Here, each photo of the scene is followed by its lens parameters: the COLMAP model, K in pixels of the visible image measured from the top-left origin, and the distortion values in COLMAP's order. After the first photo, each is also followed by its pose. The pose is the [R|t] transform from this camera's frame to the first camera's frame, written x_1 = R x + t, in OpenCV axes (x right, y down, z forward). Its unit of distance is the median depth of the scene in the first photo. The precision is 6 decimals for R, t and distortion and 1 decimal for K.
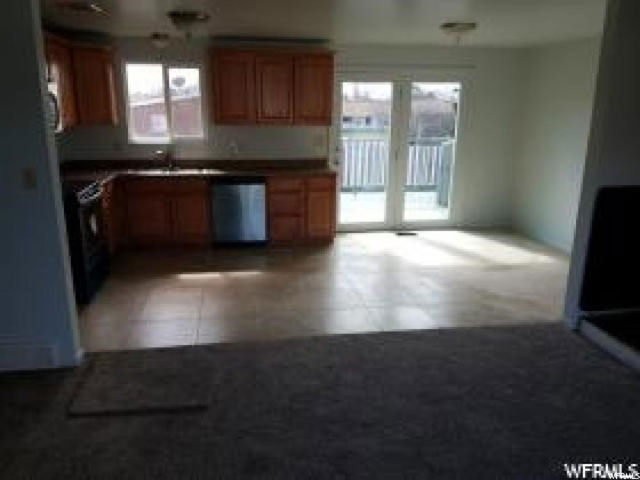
lens RADIAL K [[496.5, 0, 333.3], [0, 496.5, 259.4], [0, 0, 1]] dist [0.092528, -0.152318]
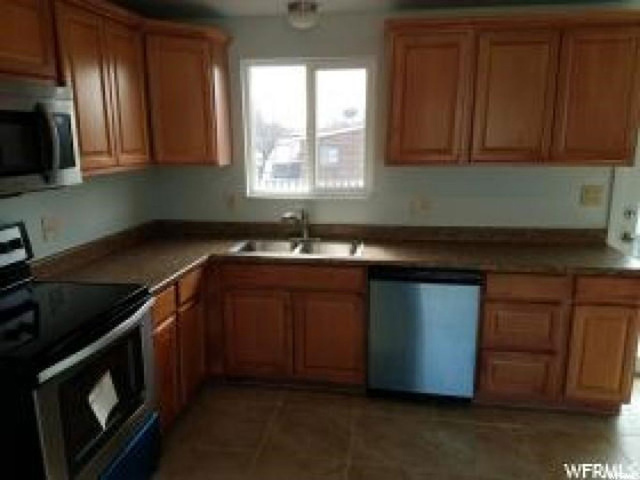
lens RADIAL K [[496.5, 0, 321.1], [0, 496.5, 242.8], [0, 0, 1]] dist [0.092528, -0.152318]
pose [[0.937947, 0.051783, -0.342891, -0.115075], [-0.088481, 0.991797, -0.092253, -0.130978], [0.335301, 0.116867, 0.934834, 0.487191]]
